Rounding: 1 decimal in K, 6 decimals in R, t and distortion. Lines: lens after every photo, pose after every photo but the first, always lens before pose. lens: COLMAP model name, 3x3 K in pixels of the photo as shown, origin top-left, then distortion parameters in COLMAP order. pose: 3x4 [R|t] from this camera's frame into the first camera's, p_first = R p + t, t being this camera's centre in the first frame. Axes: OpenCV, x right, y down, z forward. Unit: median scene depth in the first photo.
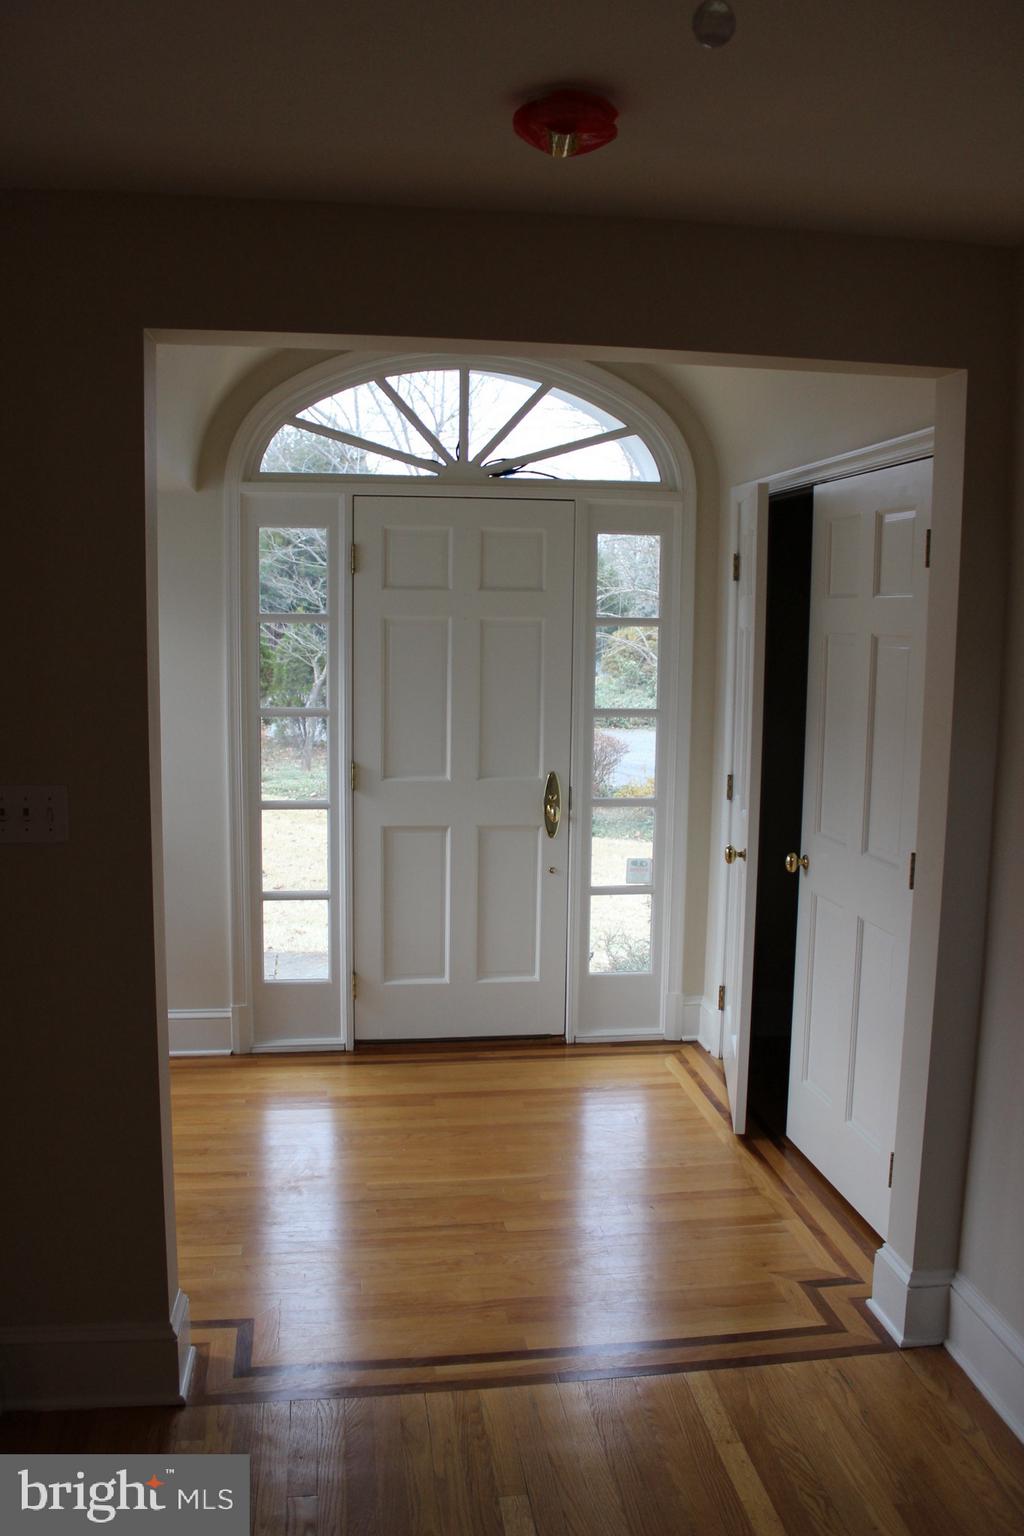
lens RADIAL K [[1262.0, 0, 507.2], [0, 1262.0, 771.7], [0, 0, 1]] dist [-0.157554, 0.131787]
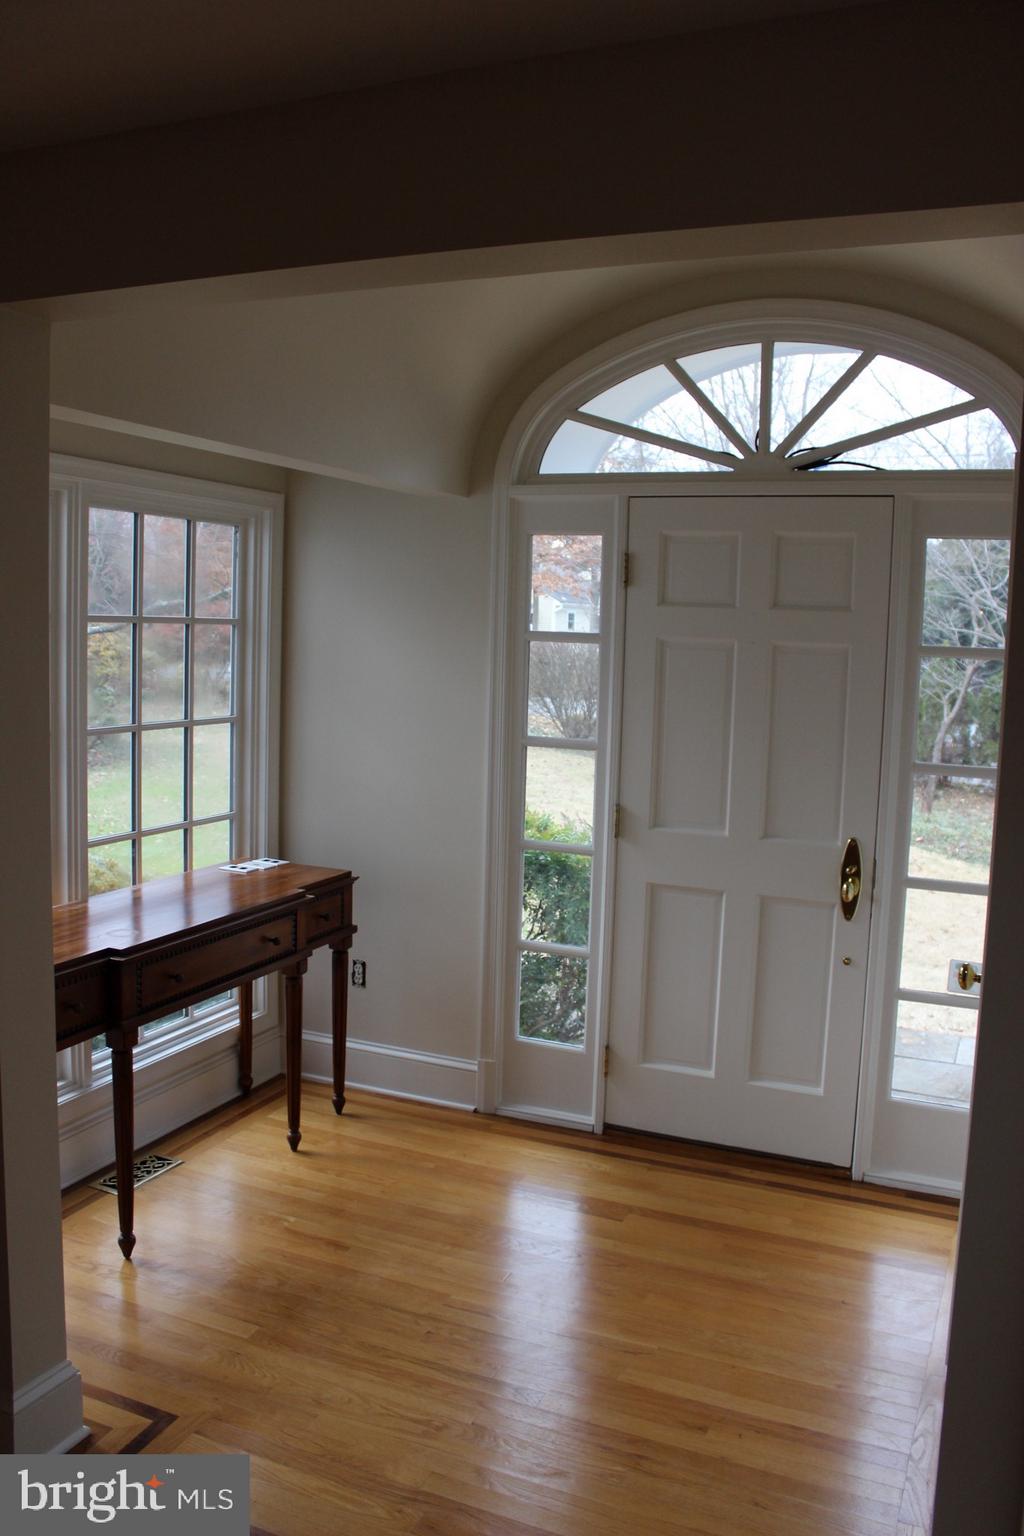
lens RADIAL K [[1262.0, 0, 520.2], [0, 1262.0, 767.1], [0, 0, 1]] dist [-0.157554, 0.131787]
pose [[0.852856, 0.068977, -0.517571, 0.263956], [-0.083672, 0.996480, -0.005073, -0.023070], [0.515399, 0.047632, 0.855625, 0.220486]]
